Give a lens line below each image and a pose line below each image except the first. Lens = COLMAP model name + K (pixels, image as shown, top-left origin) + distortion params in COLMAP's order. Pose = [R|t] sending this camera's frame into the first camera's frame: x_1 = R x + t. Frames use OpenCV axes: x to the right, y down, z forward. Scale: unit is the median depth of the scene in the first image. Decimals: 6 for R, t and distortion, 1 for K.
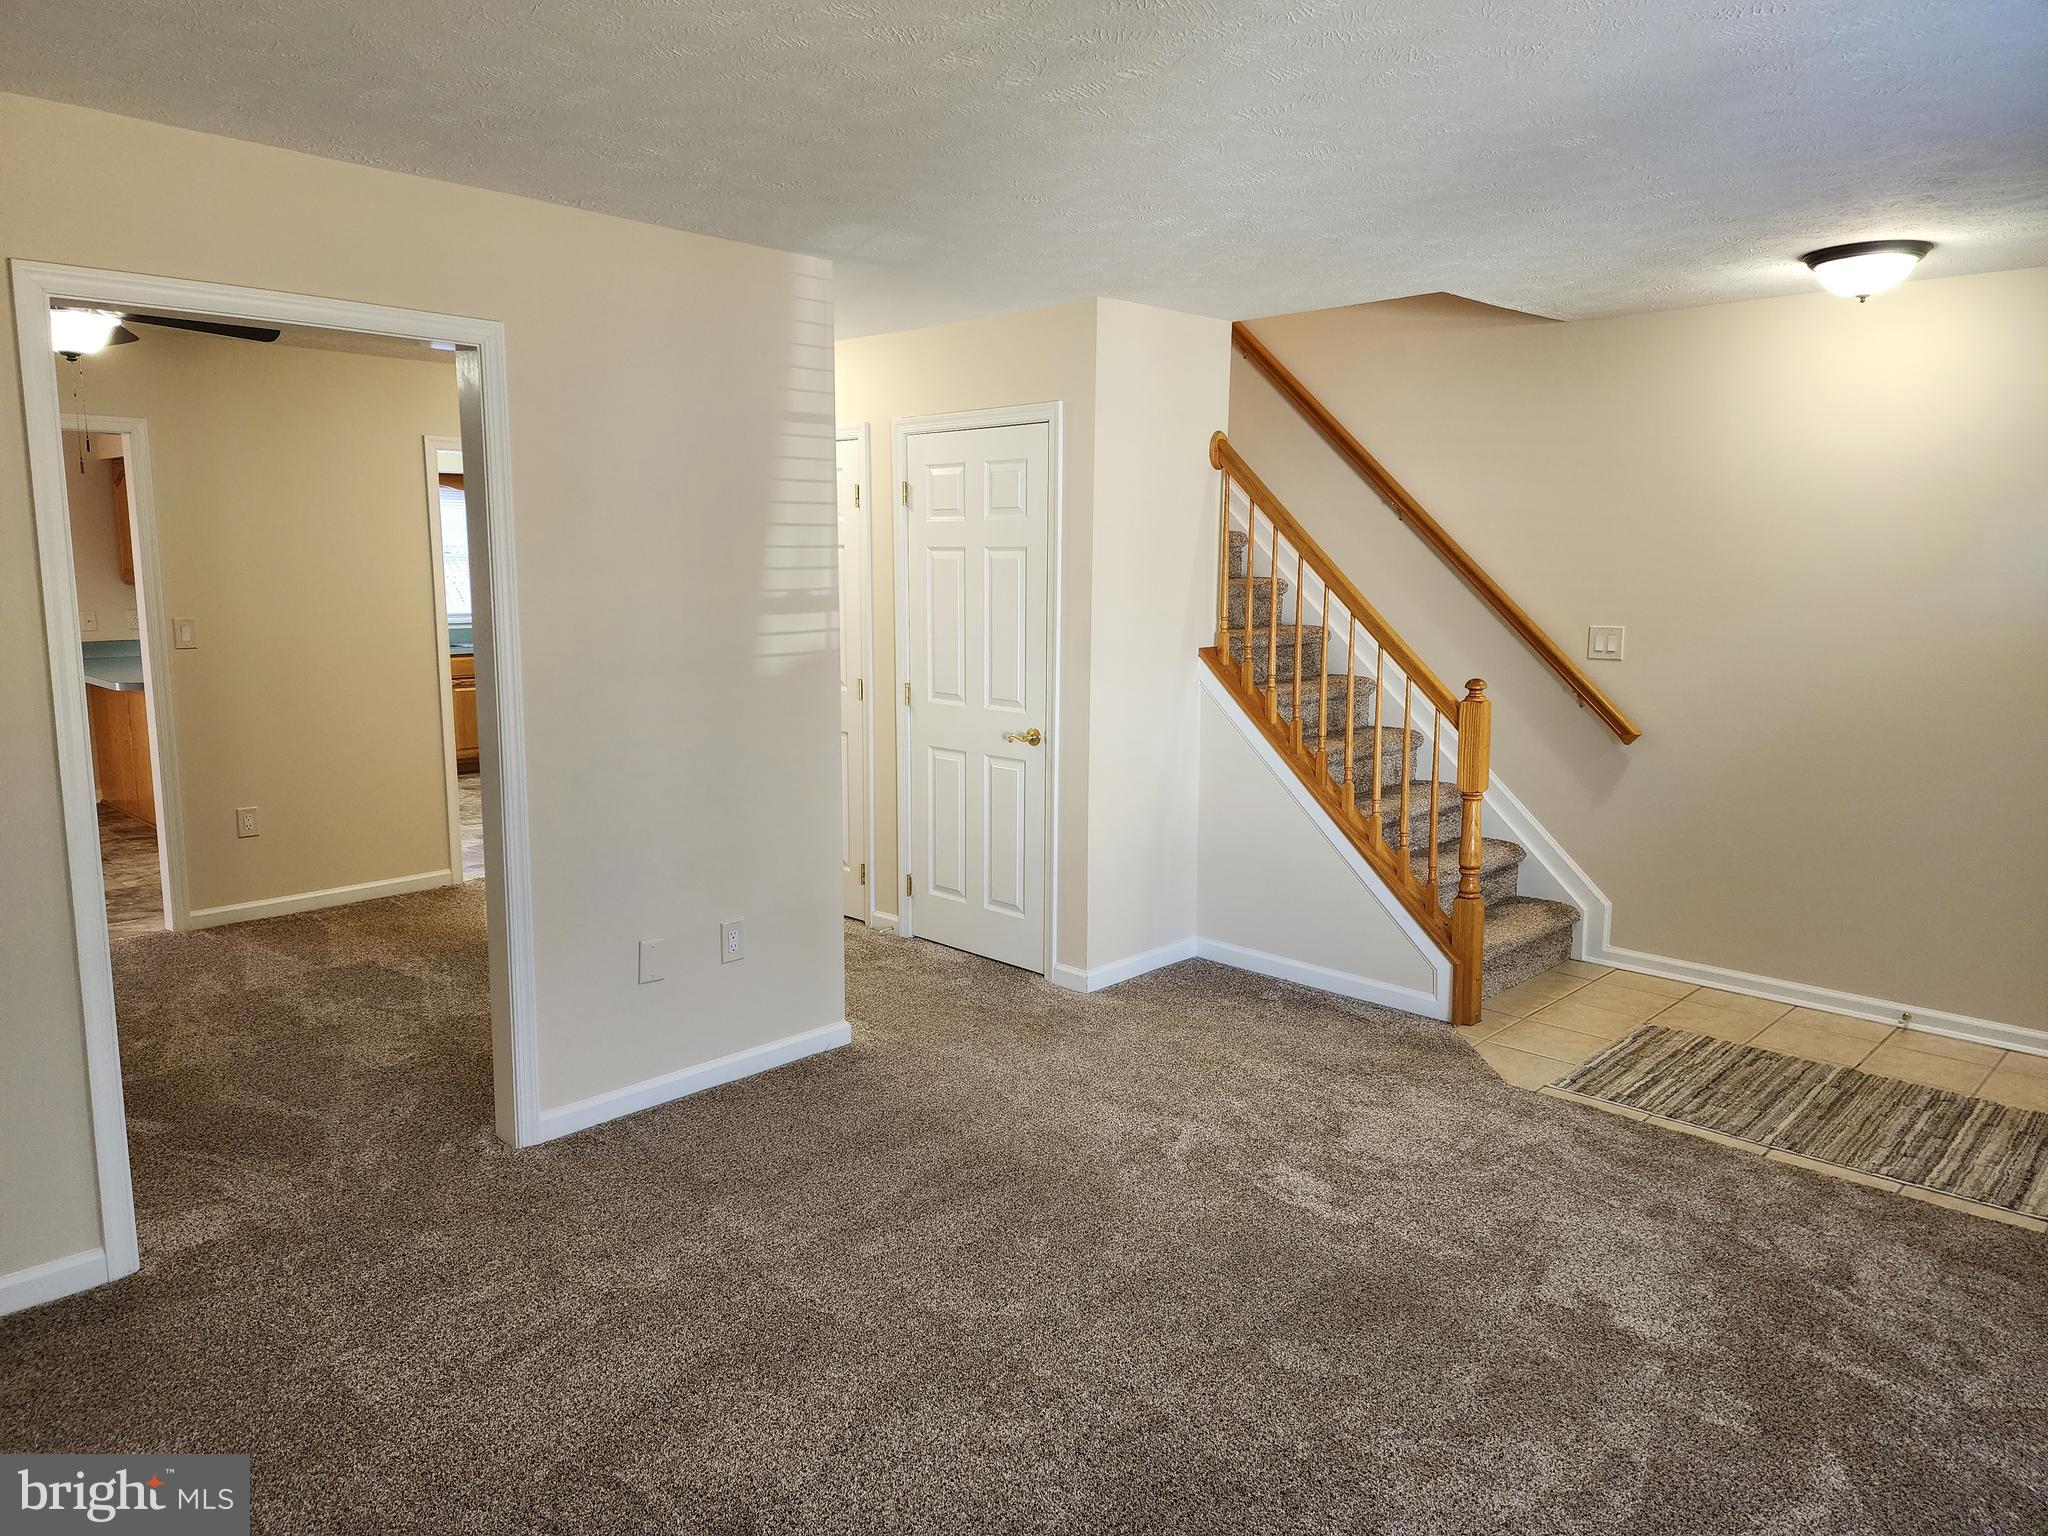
lens RADIAL K [[1387.8, 0, 1011.4], [0, 1387.8, 767.1], [0, 0, 1]] dist [0.108026, -0.090081]
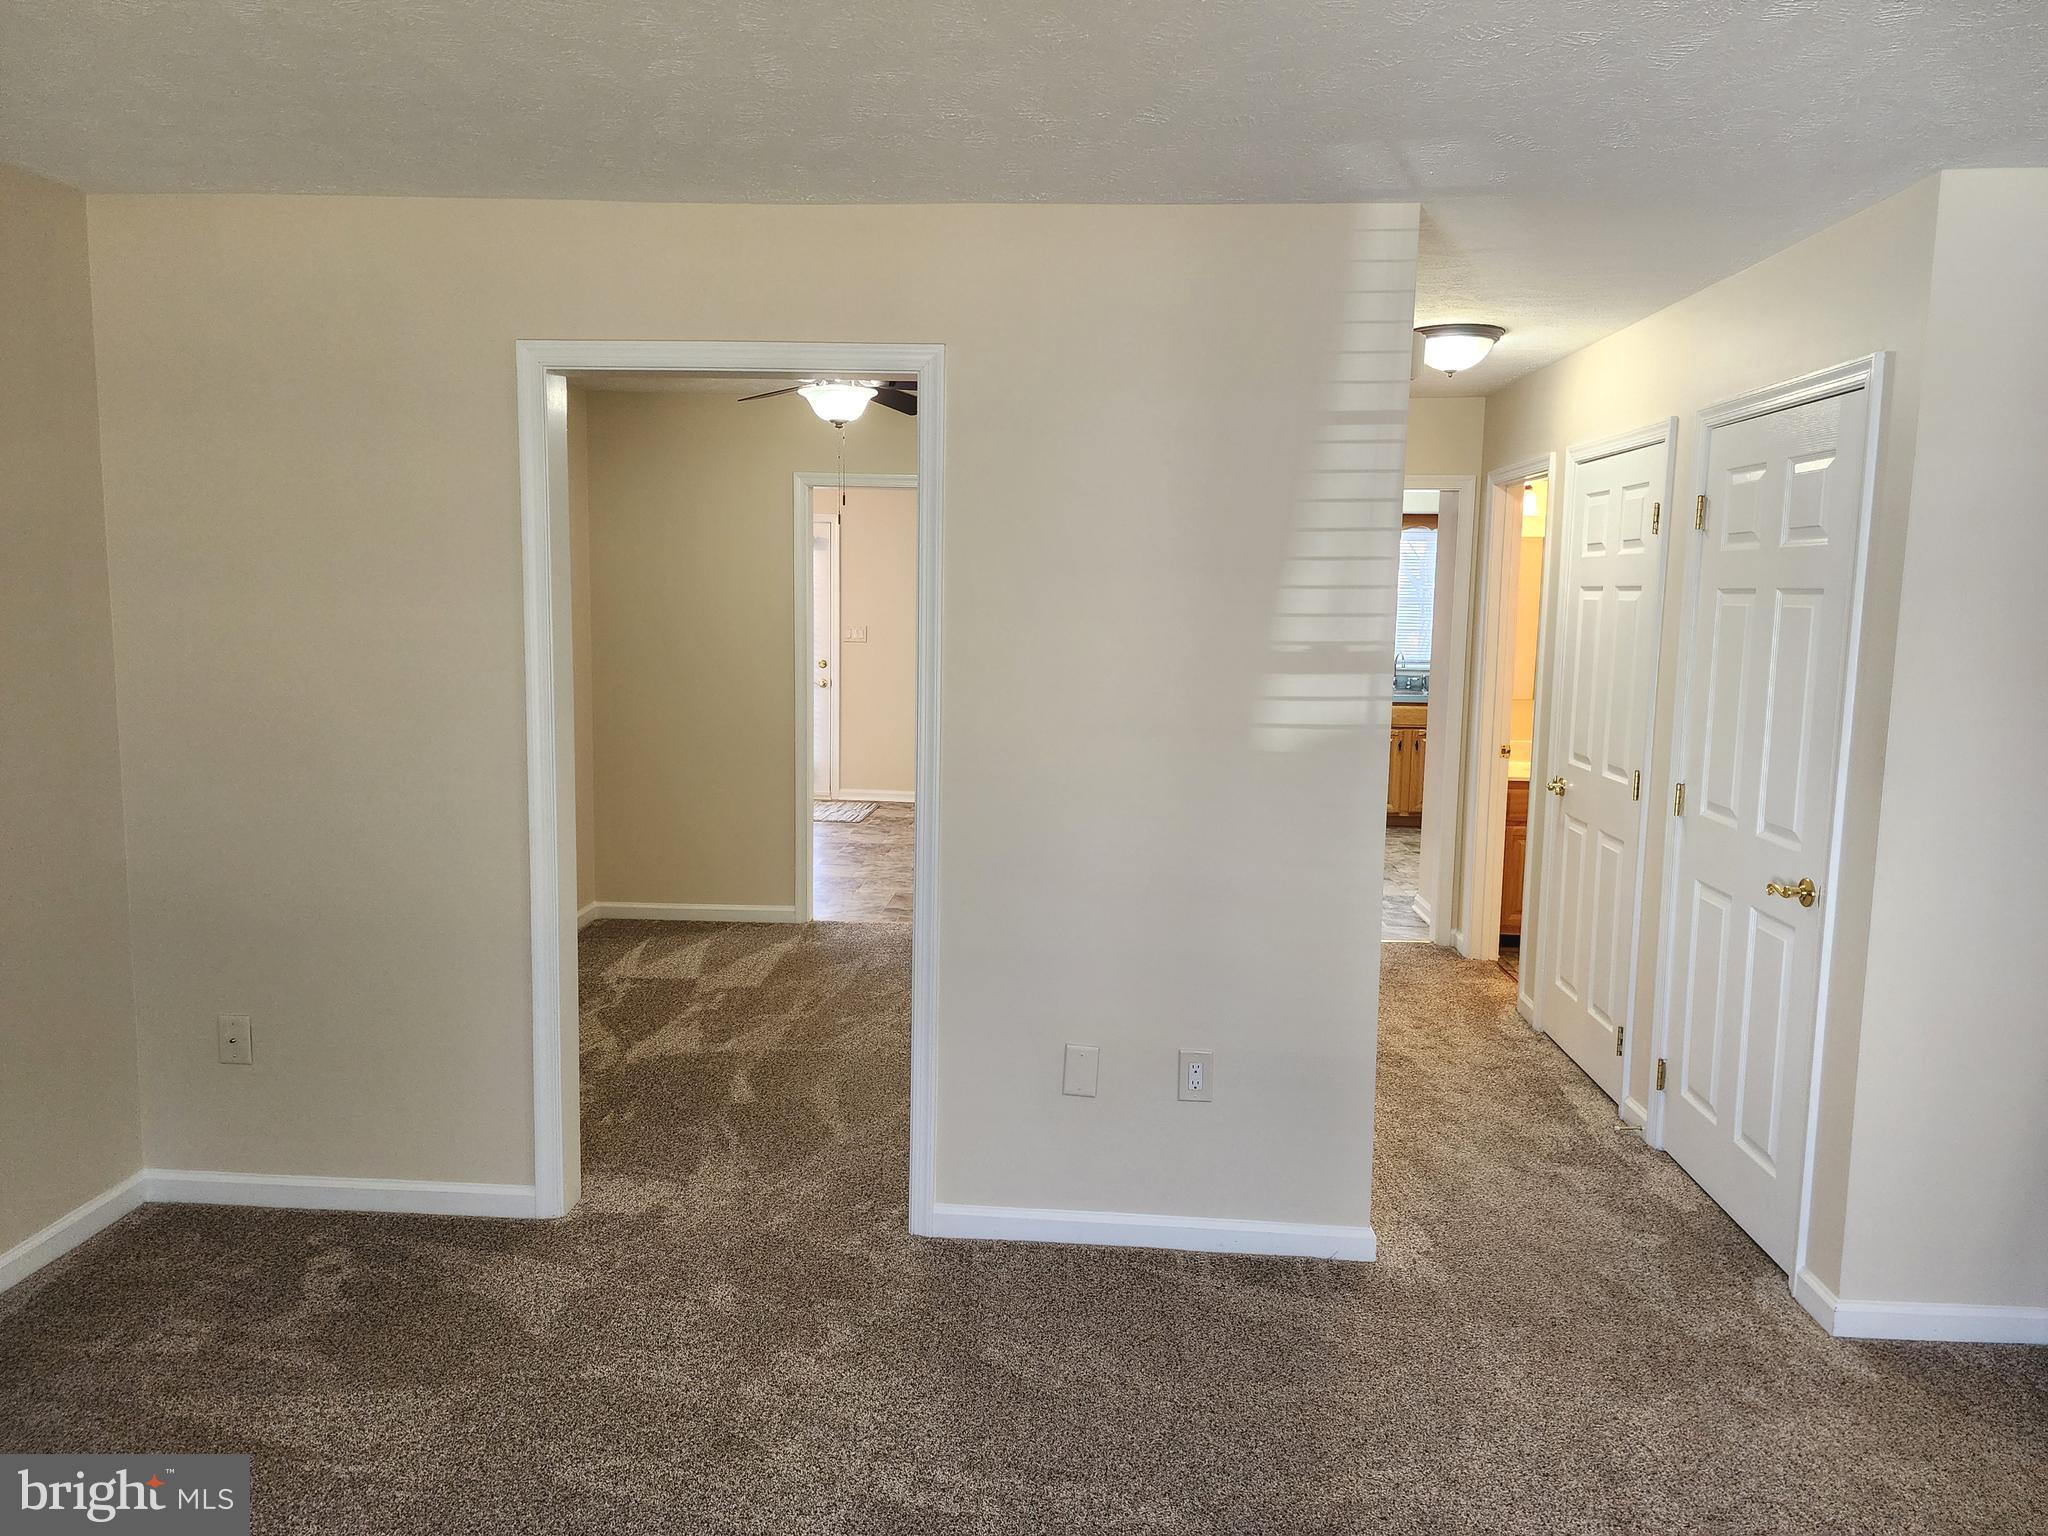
lens RADIAL K [[1400.2, 0, 1018.1], [0, 1400.2, 748.0], [0, 0, 1]] dist [0.095629, -0.080063]
pose [[0.643189, 0.096771, -0.759567, 0.304454], [-0.131357, 0.991221, 0.015053, -0.055614], [0.754356, 0.090093, 0.650254, 0.351814]]
